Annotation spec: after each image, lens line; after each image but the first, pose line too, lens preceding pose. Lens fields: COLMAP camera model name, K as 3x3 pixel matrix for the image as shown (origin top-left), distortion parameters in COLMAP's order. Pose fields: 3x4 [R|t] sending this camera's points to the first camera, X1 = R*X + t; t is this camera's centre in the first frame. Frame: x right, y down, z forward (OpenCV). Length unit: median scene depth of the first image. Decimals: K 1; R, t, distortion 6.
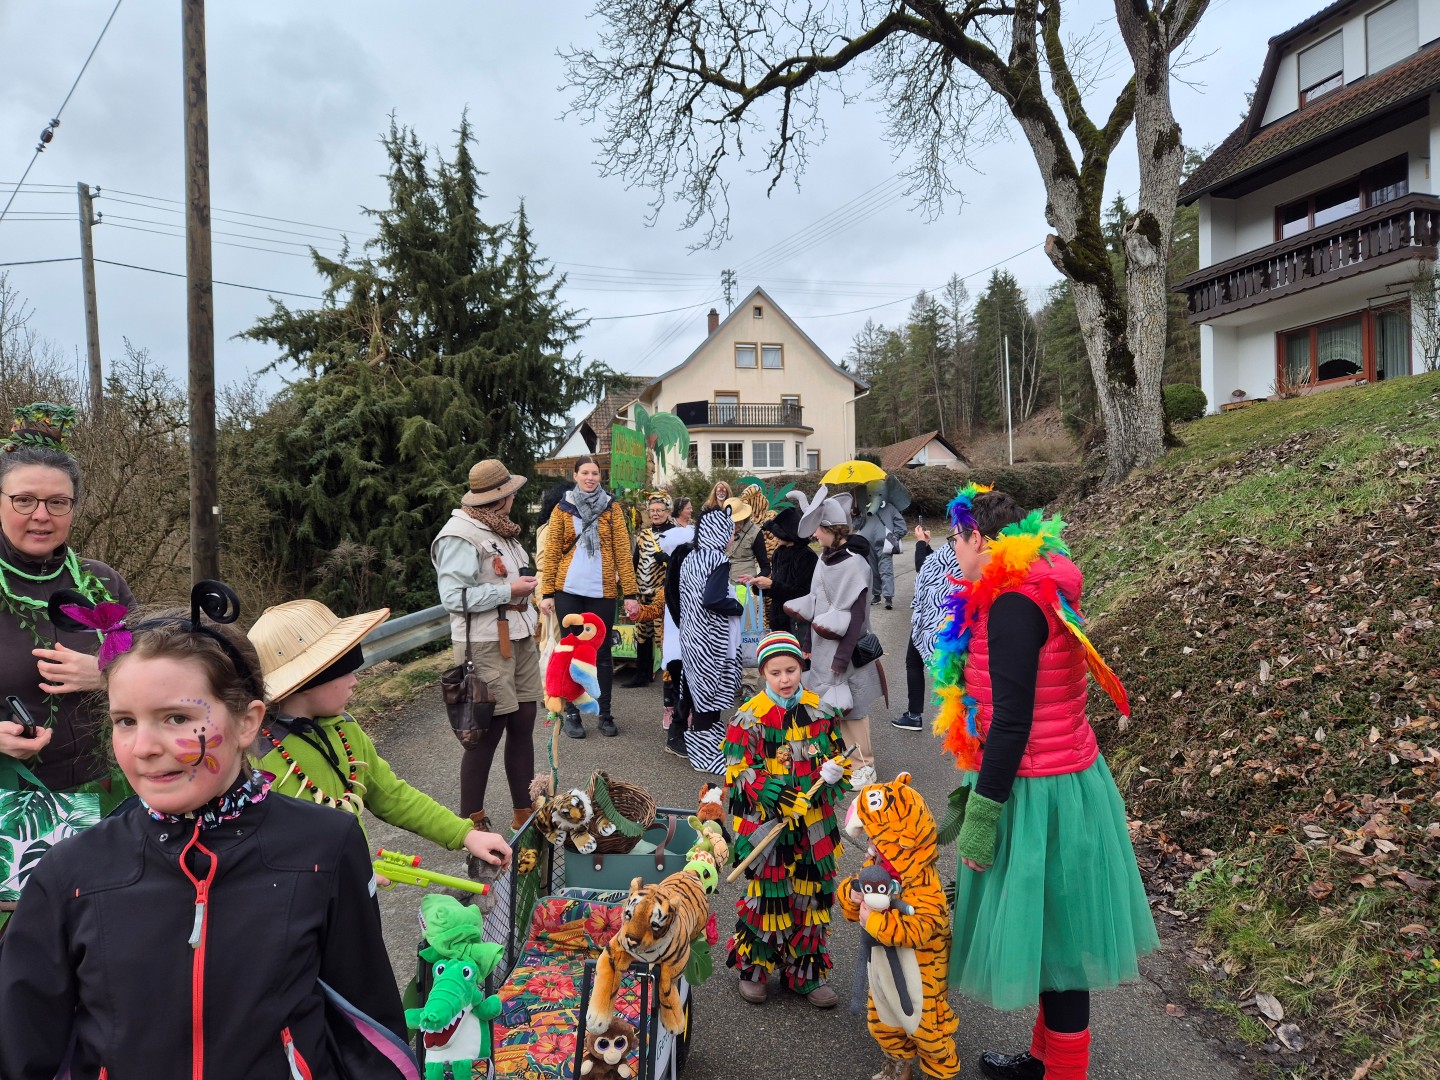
lens RADIAL K [[962.4, 0, 720.0], [0, 962.4, 540.0], [0, 0, 1]] dist [0.070615, -0.073369]
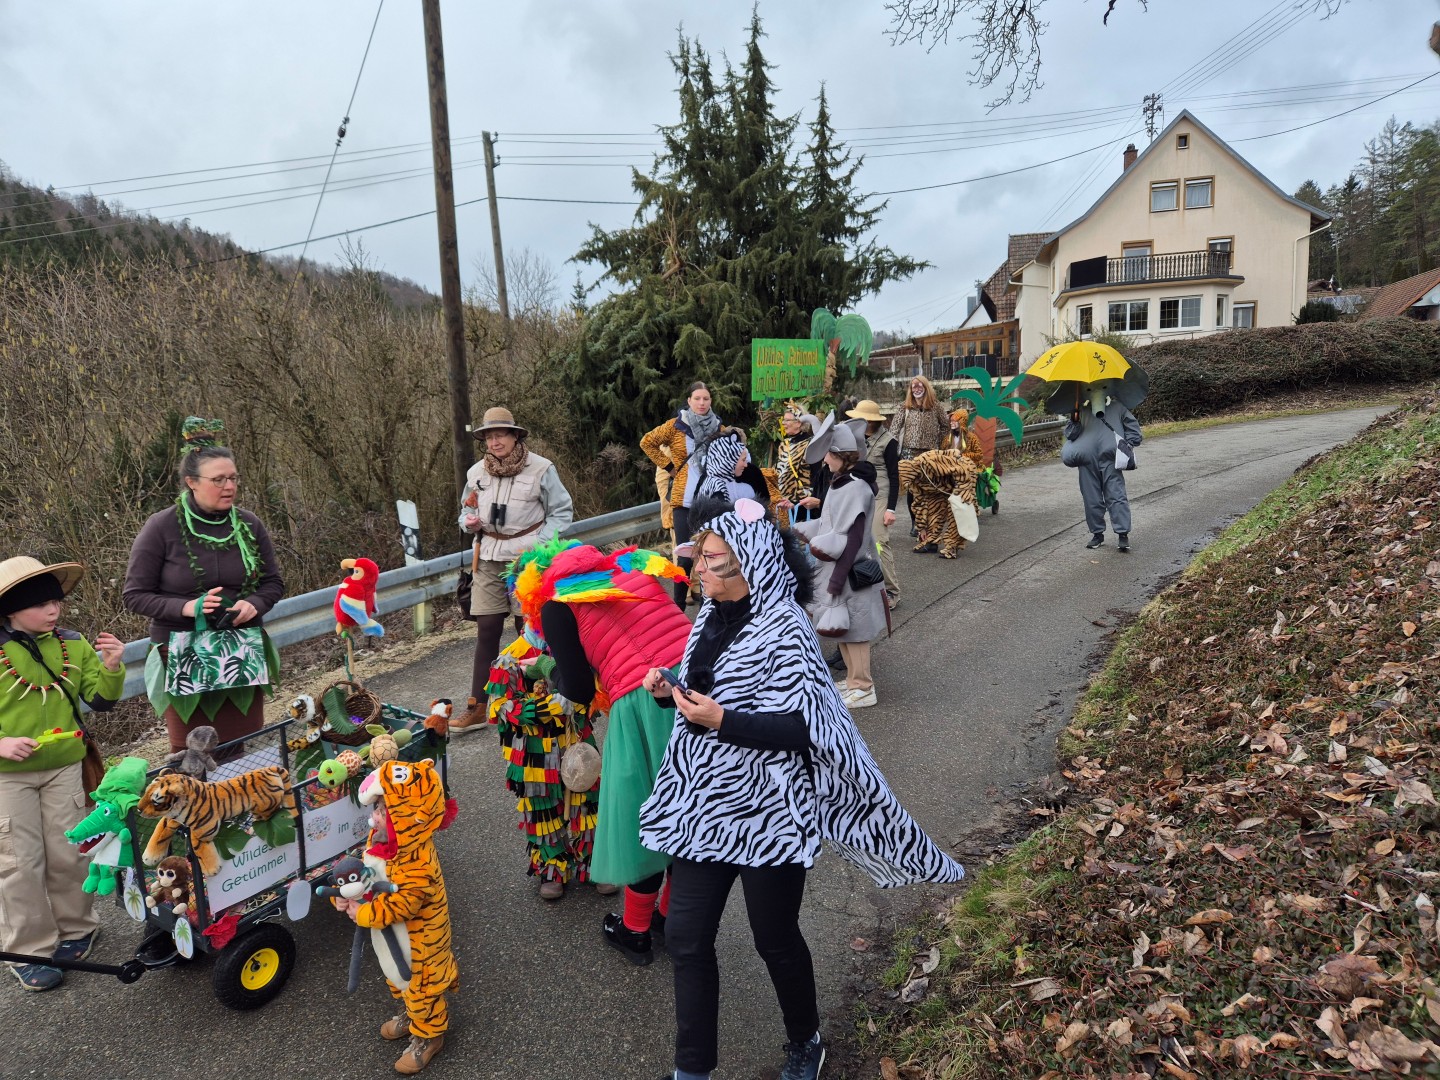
lens RADIAL K [[968.9, 0, 720.0], [0, 968.9, 540.0], [0, 0, 1]] dist [0.057310, -0.045661]
pose [[0.898185, 0.031802, -0.438465, 0.170837], [0.026513, 0.991646, 0.126234, -0.020031], [0.438817, -0.125007, 0.889839, 0.009693]]
